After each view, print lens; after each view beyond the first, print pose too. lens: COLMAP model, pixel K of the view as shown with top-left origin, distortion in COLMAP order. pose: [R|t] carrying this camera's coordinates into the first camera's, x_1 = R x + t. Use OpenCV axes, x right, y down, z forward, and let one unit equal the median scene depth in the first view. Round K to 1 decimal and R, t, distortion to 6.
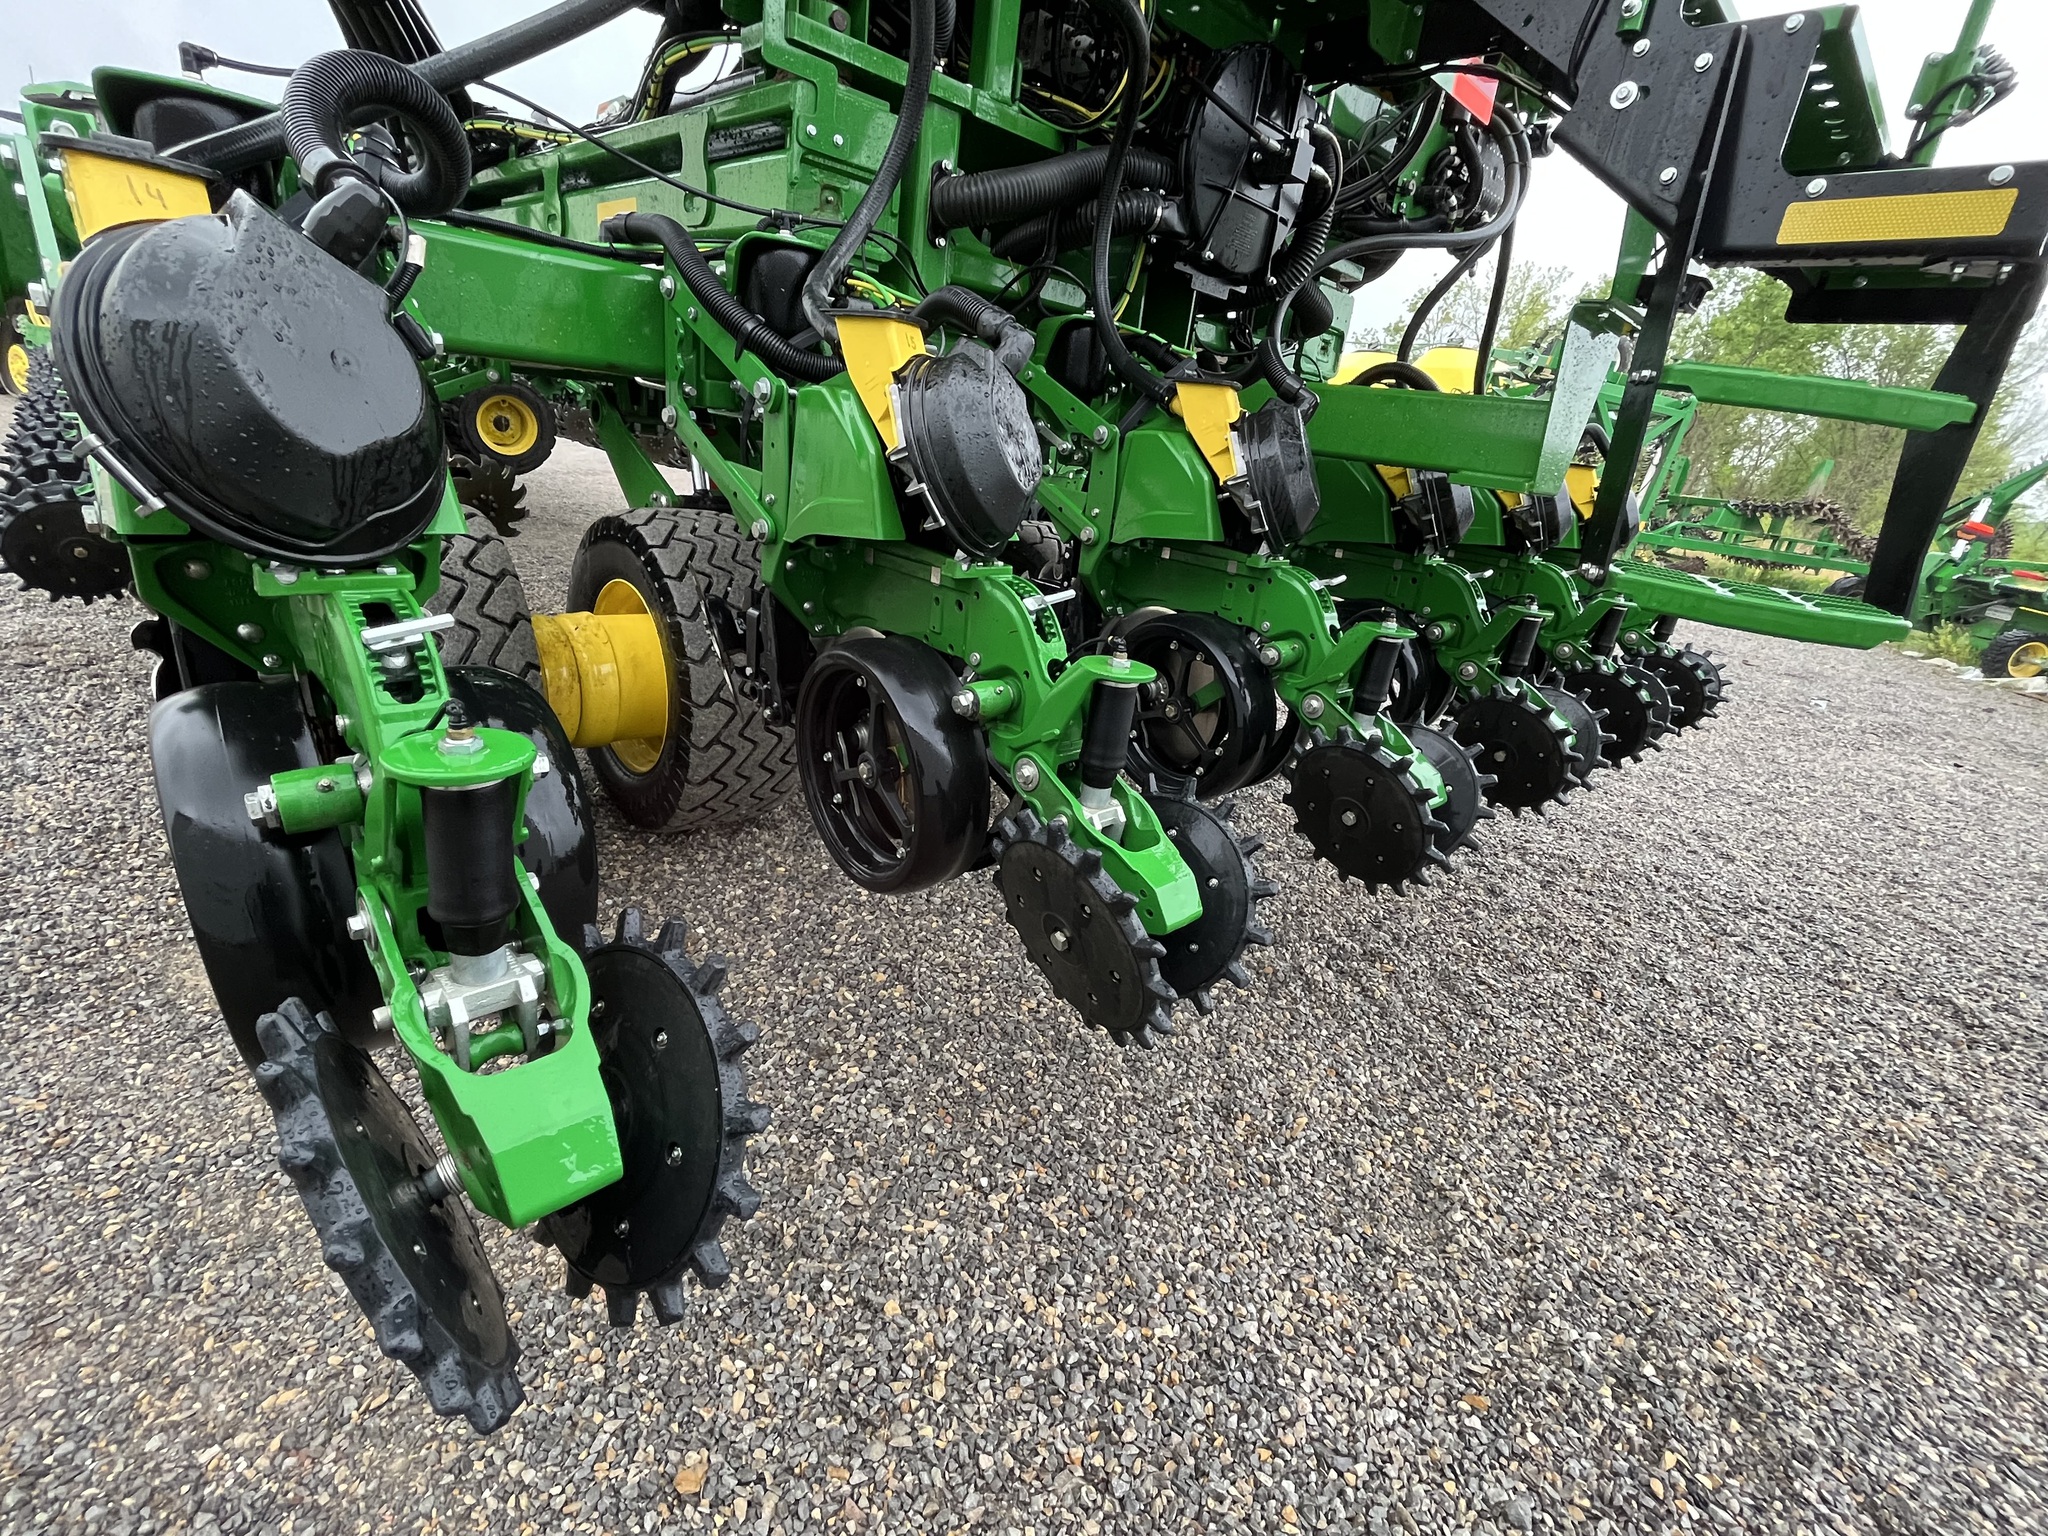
lens RADIAL K [[906.4, 0, 1023.0], [0, 906.4, 785.6], [0, 0, 1]] dist [-0.000403, -0.000740]
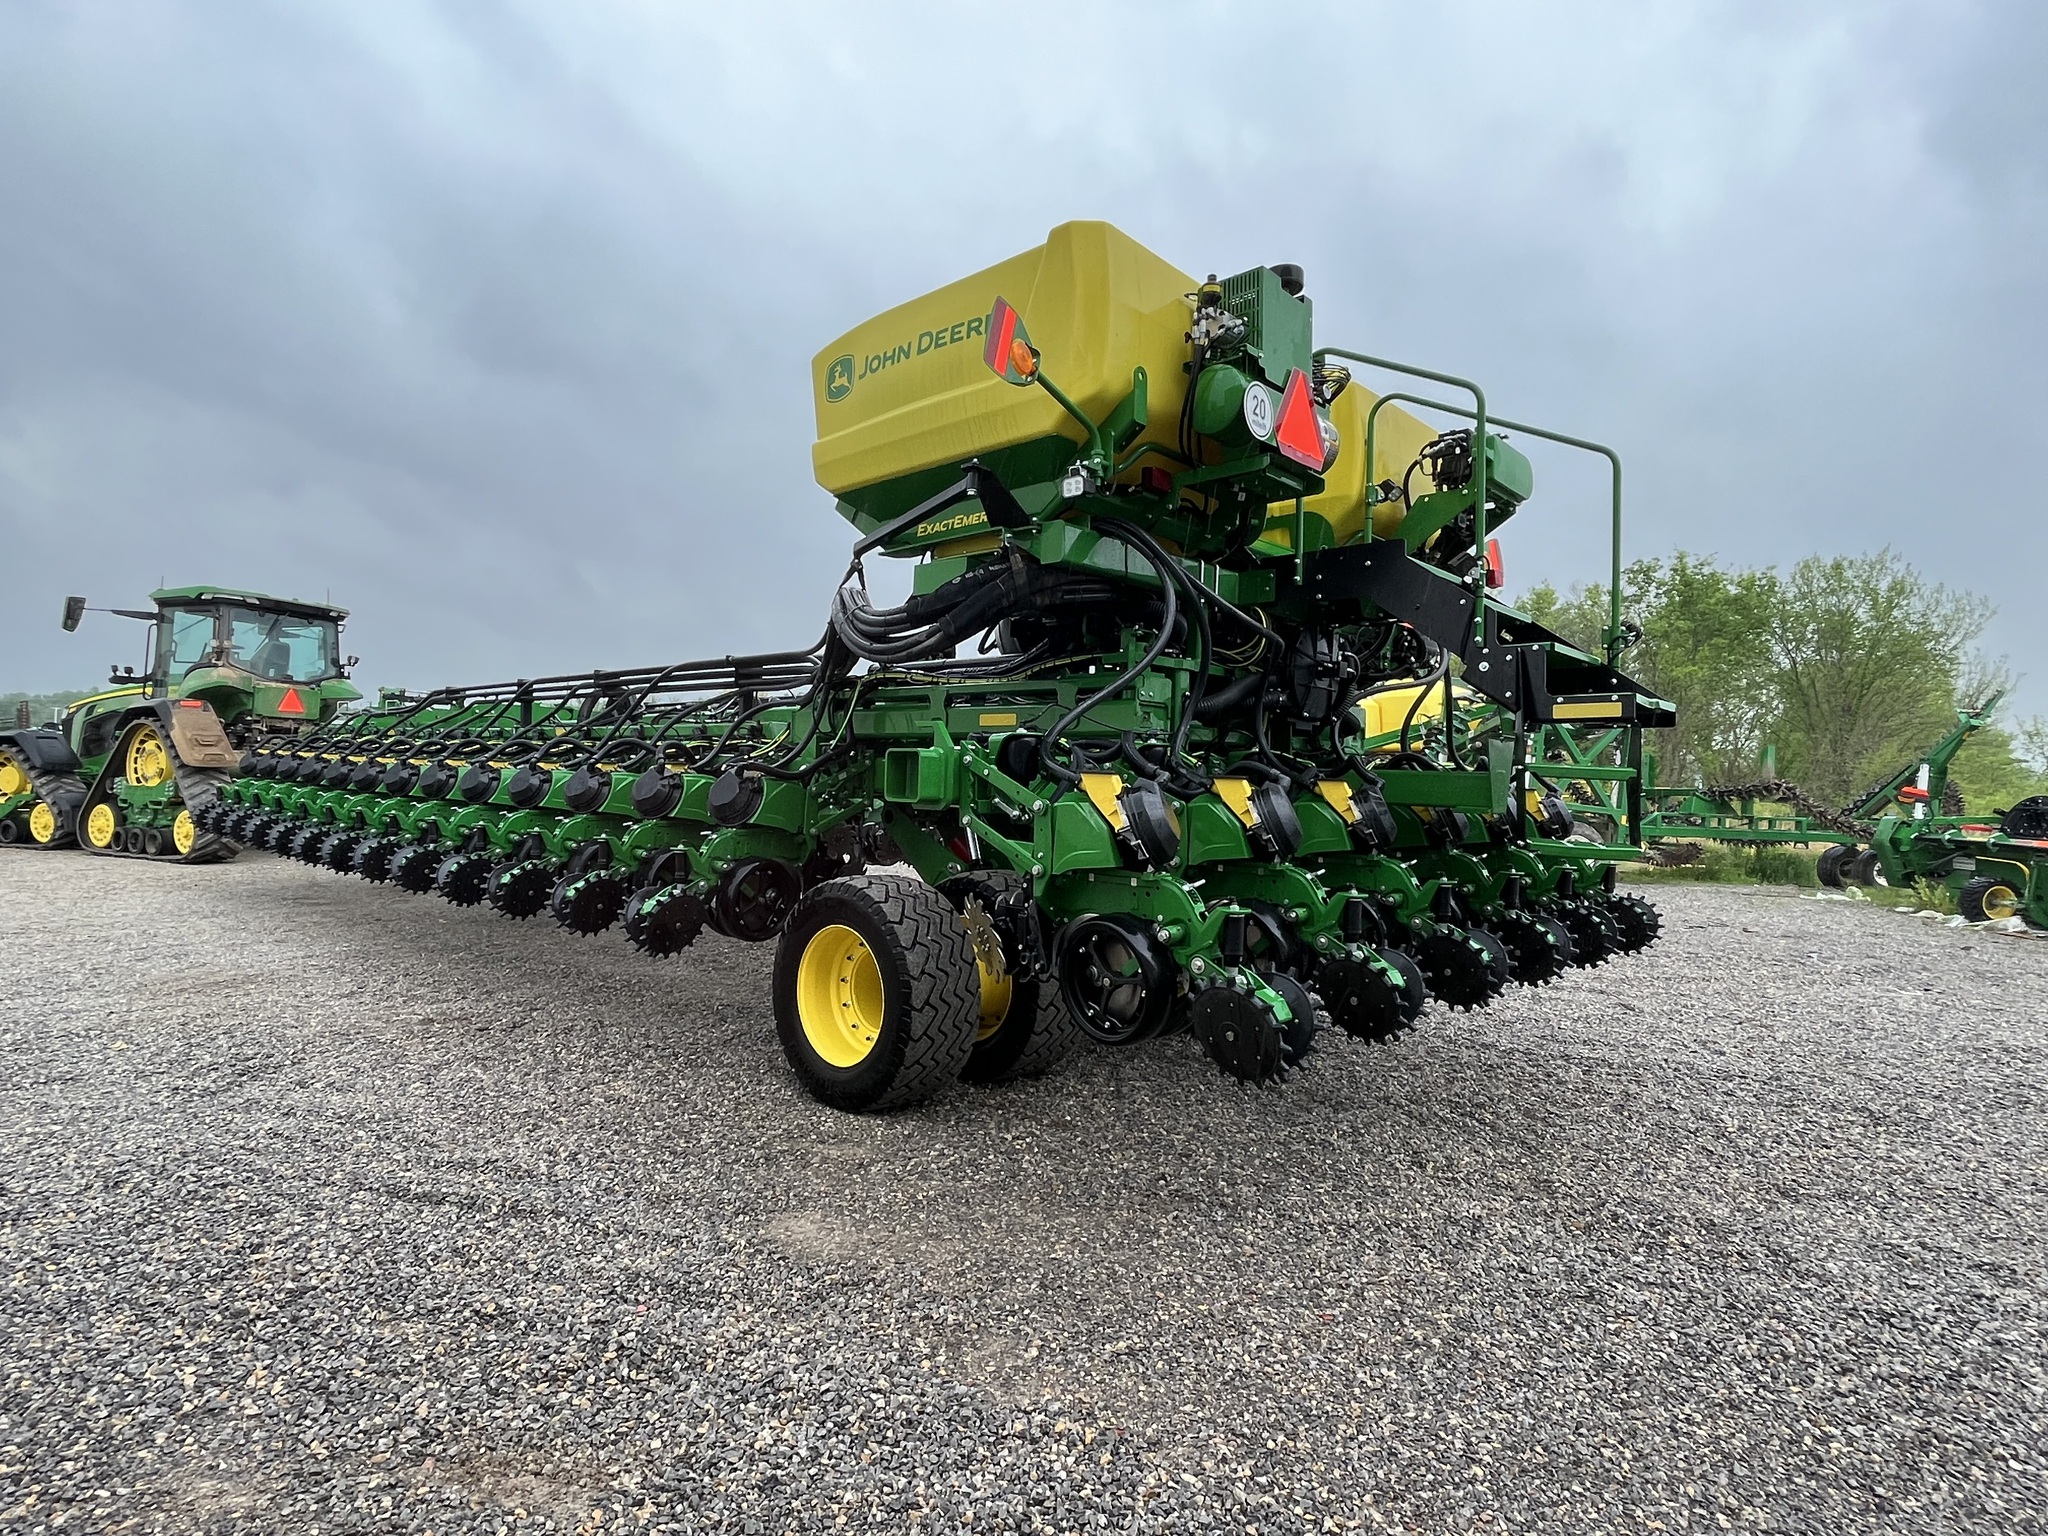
lens RADIAL K [[1230.1, 0, 1001.4], [0, 1230.1, 777.3], [0, 0, 1]] dist [0.002990, 0.000887]
pose [[0.991875, -0.091651, 0.088228, -0.544375], [0.117342, 0.927007, -0.356214, 0.323005], [-0.049141, 0.363673, 0.930230, -1.091747]]
